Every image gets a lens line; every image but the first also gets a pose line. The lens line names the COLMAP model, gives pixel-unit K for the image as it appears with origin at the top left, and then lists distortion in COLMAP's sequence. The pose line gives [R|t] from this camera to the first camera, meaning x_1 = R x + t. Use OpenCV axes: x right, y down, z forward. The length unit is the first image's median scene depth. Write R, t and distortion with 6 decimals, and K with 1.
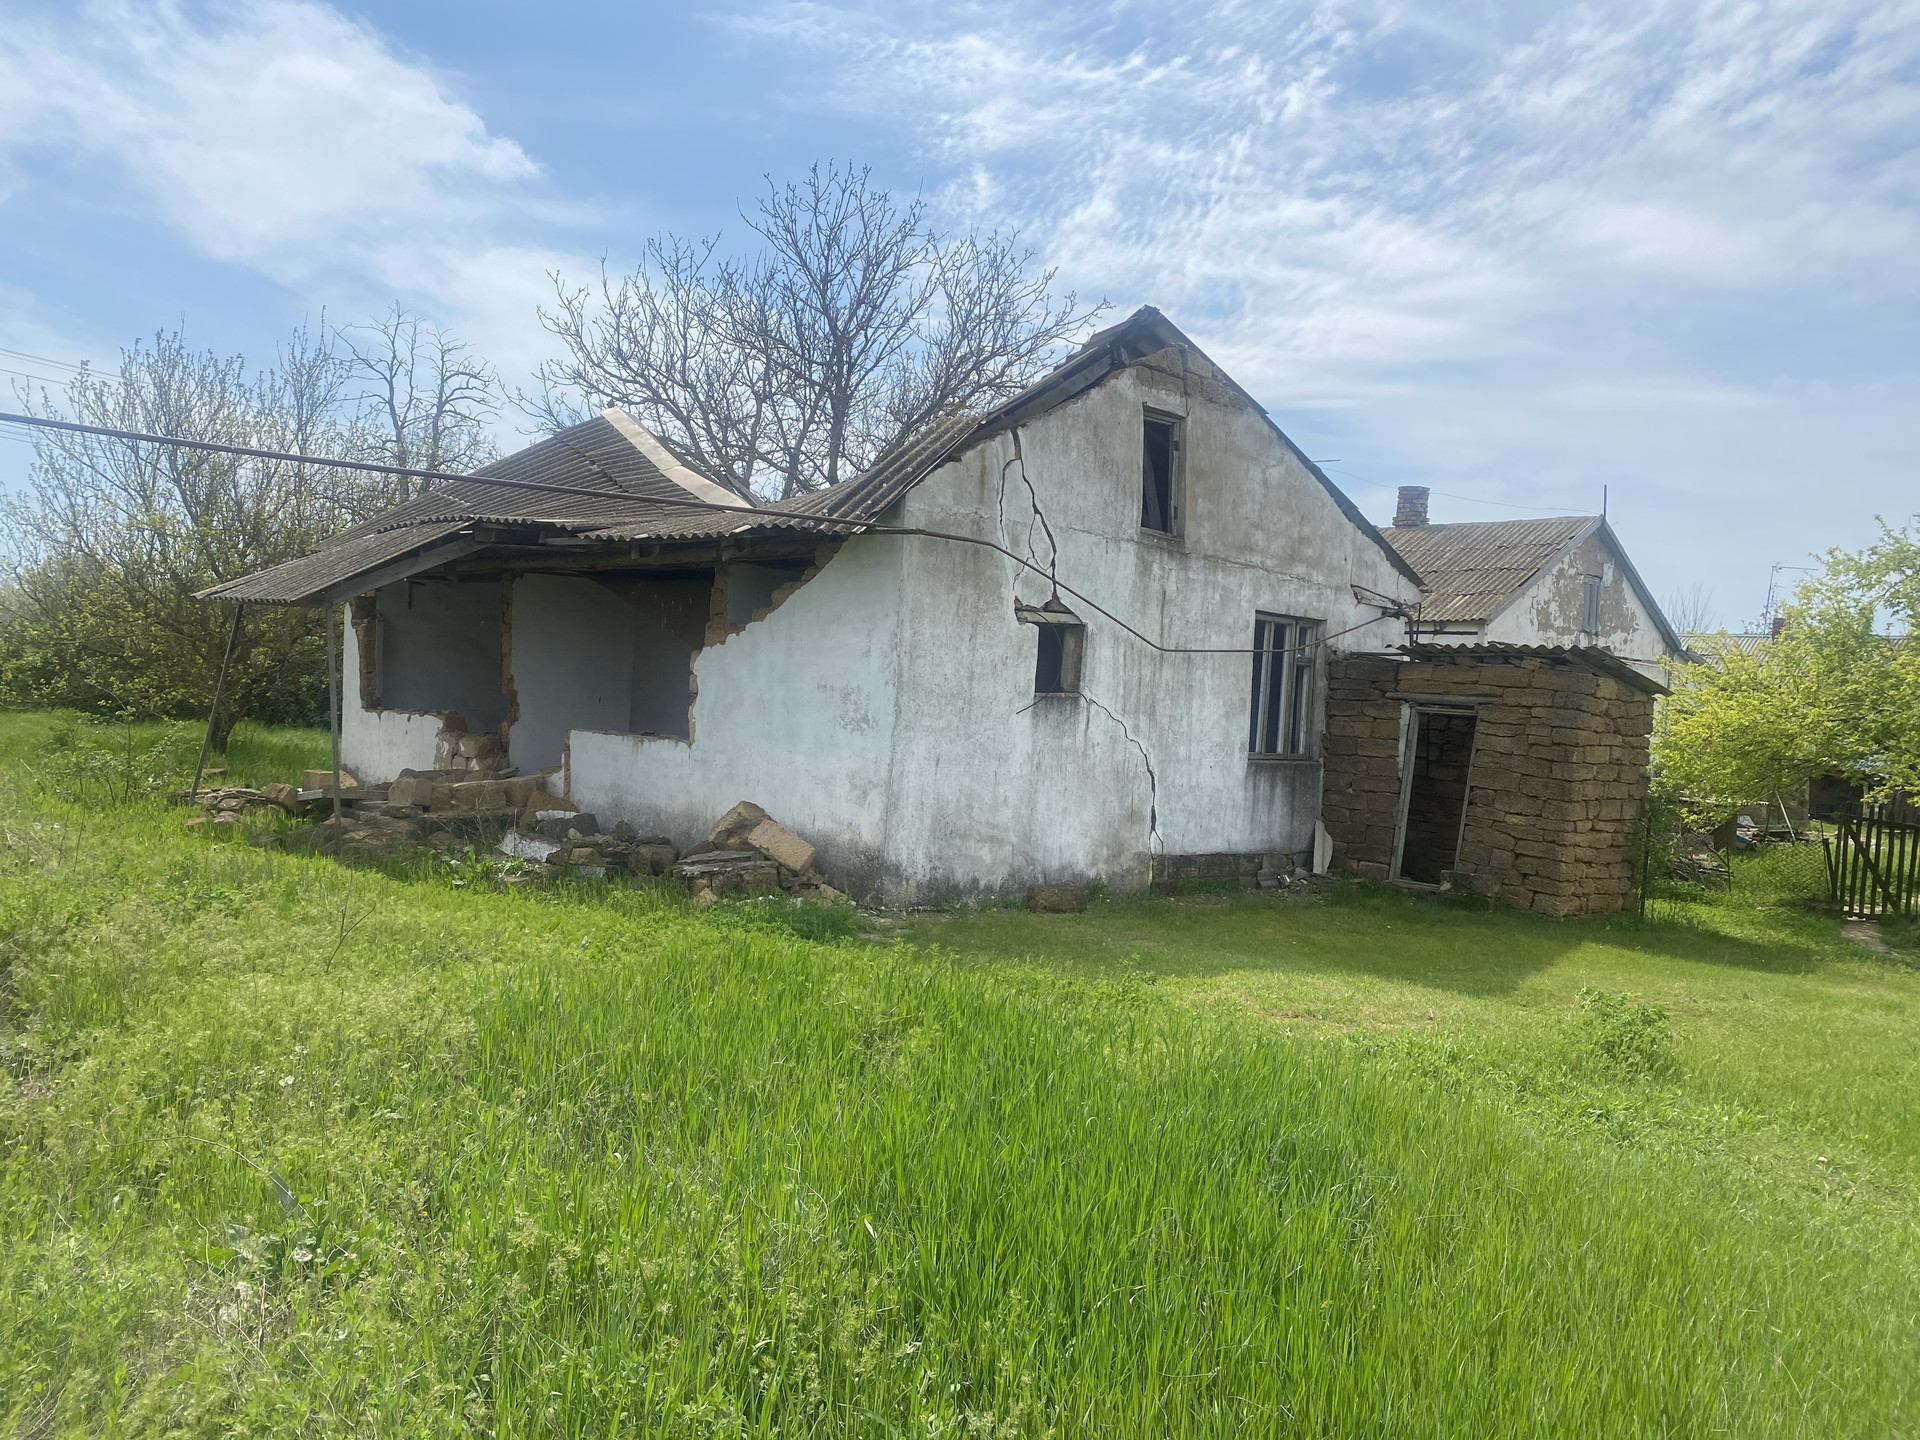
lens RADIAL K [[1428.9, 0, 877.6], [0, 1428.9, 720.3], [0, 0, 1]] dist [0.037833, -0.045977]
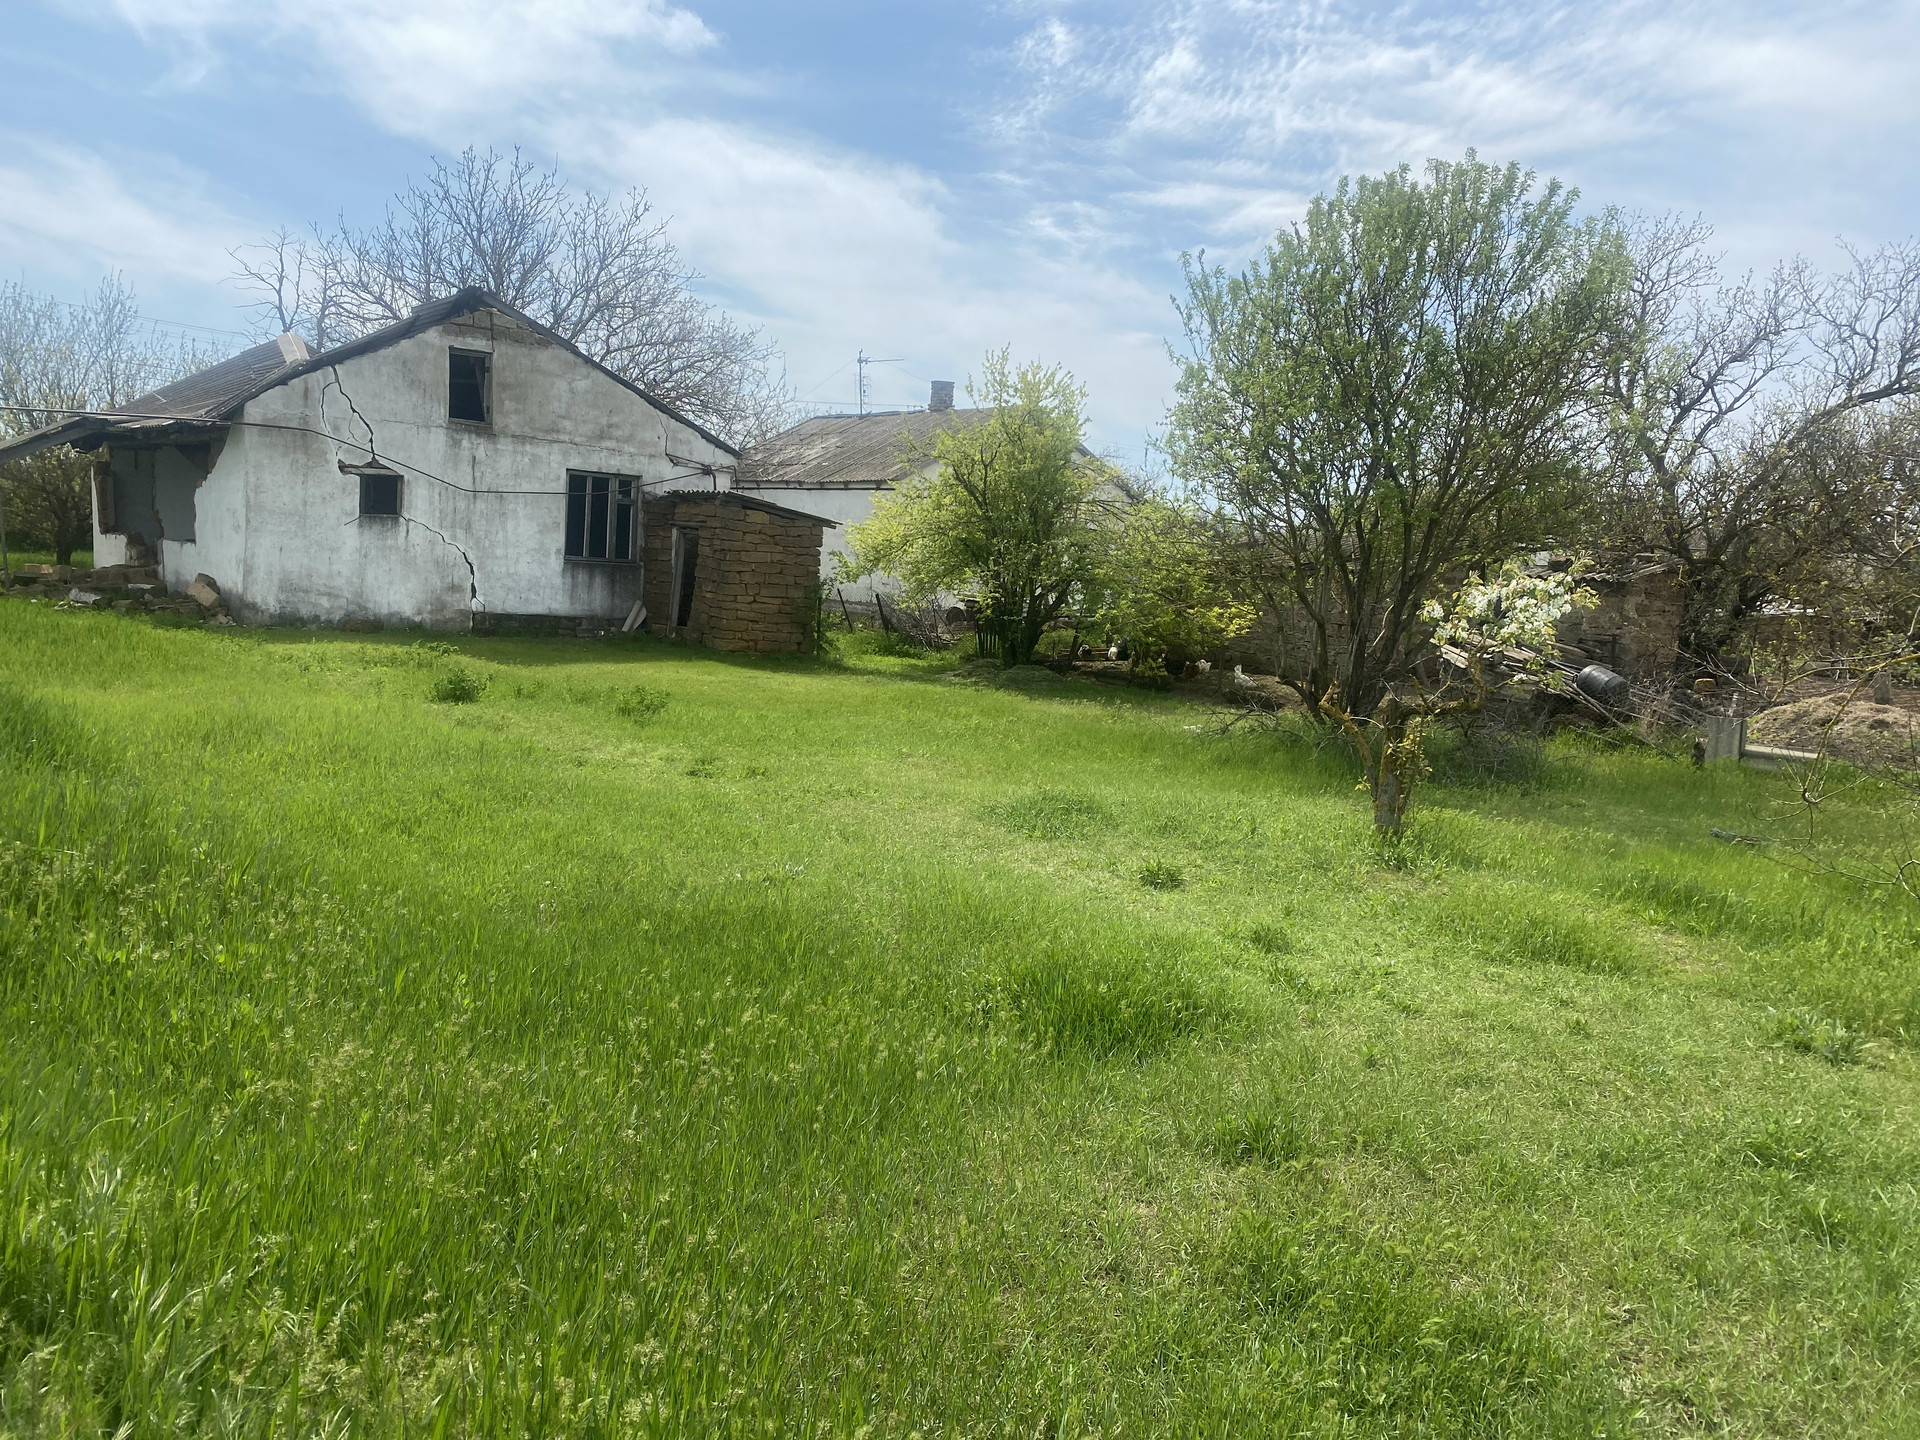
lens RADIAL K [[1524.3, 0, 994.8], [0, 1524.3, 702.8], [0, 0, 1]] dist [0.099984, -0.203683]
pose [[0.998254, 0.007406, -0.058610, 0.886894], [-0.003397, 0.997665, 0.068206, 0.071925], [0.058978, -0.067888, 0.995948, -0.776074]]
